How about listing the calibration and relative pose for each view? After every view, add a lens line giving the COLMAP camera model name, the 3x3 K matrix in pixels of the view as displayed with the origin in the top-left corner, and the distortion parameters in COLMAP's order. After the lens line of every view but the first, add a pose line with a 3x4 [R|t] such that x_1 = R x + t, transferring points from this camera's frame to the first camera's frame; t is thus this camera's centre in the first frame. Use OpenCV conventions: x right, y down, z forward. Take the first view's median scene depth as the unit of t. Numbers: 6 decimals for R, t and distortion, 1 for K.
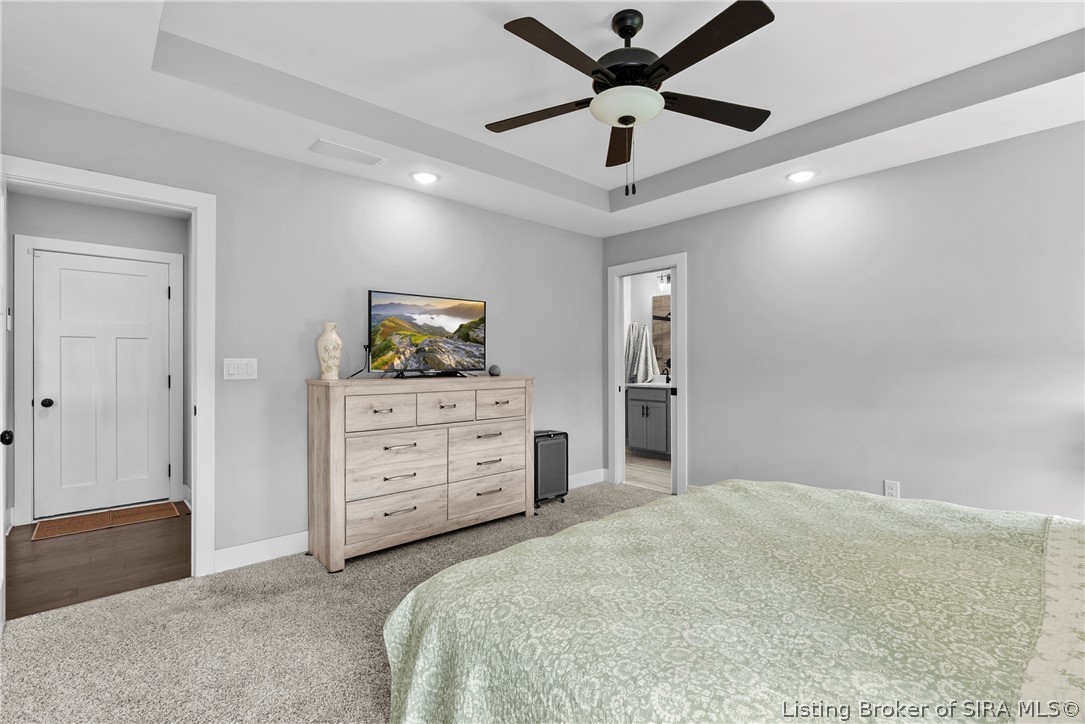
lens RADIAL K [[488.9, 0, 545.7], [0, 488.9, 360.2], [0, 0, 1]] dist [-0.000611, 0.000311]
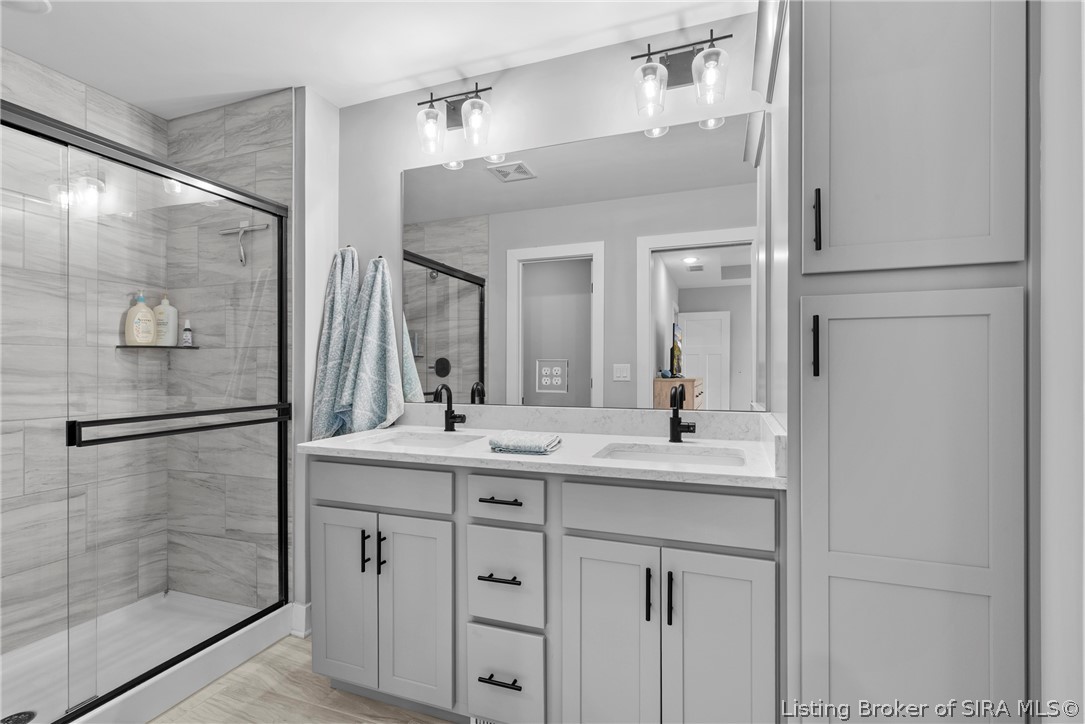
lens RADIAL K [[494.0, 0, 546.5], [0, 494.0, 365.8], [0, 0, 1]] dist [-0.000152, 0.000376]
pose [[0.883433, -0.000077, 0.468557, 0.146896], [-0.000494, 0.999999, 0.001094, 0.004341], [-0.468557, -0.001198, 0.883433, 0.654004]]
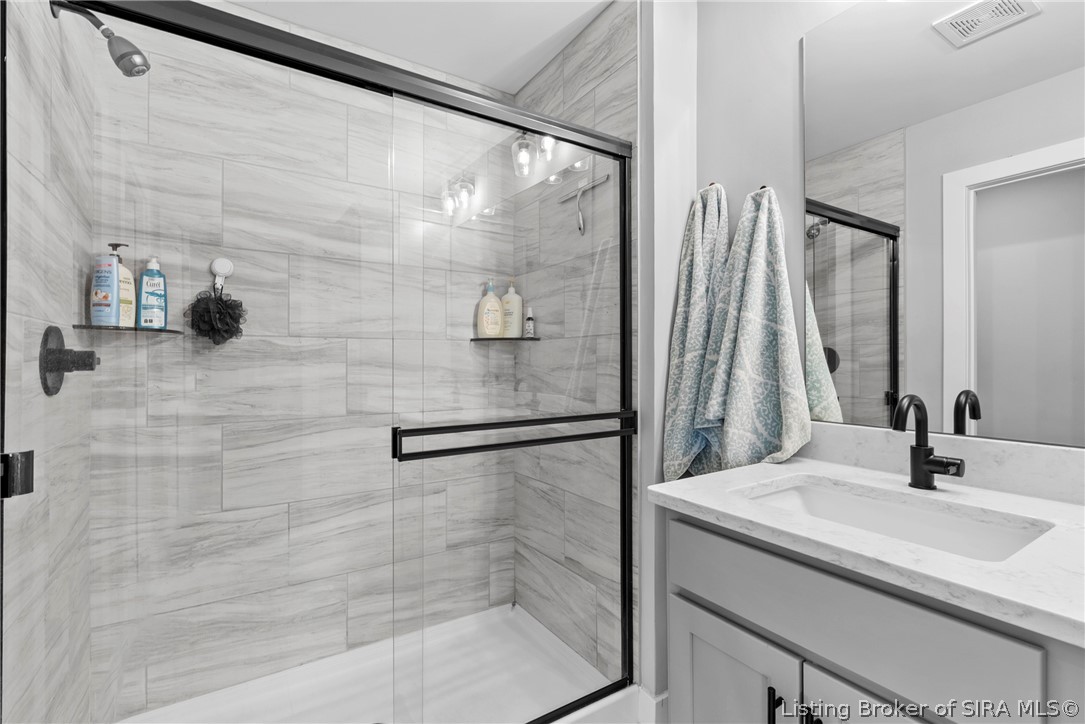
lens RADIAL K [[492.4, 0, 542.5], [0, 492.4, 362.0], [0, 0, 1]] dist [-0.005046, -0.000241]
pose [[0.985650, -0.001919, -0.168790, 0.146162], [0.003080, 0.999973, 0.006615, 0.004368], [0.168773, -0.007040, 0.985630, 0.781750]]
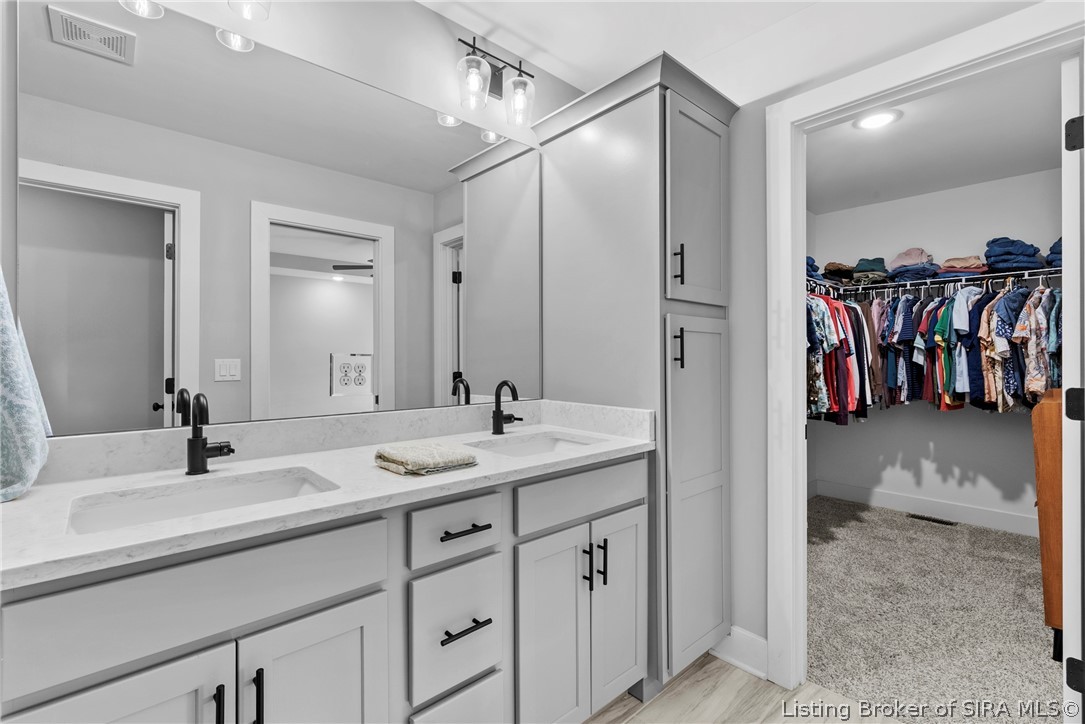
lens RADIAL K [[488.9, 0, 545.7], [0, 488.9, 360.2], [0, 0, 1]] dist [-0.000611, 0.000311]
pose [[-0.006483, 0.000734, 0.999979, 0.059441], [-0.000142, 1.000000, -0.000734, 0.004215], [-0.999979, -0.000147, -0.006483, 0.828884]]
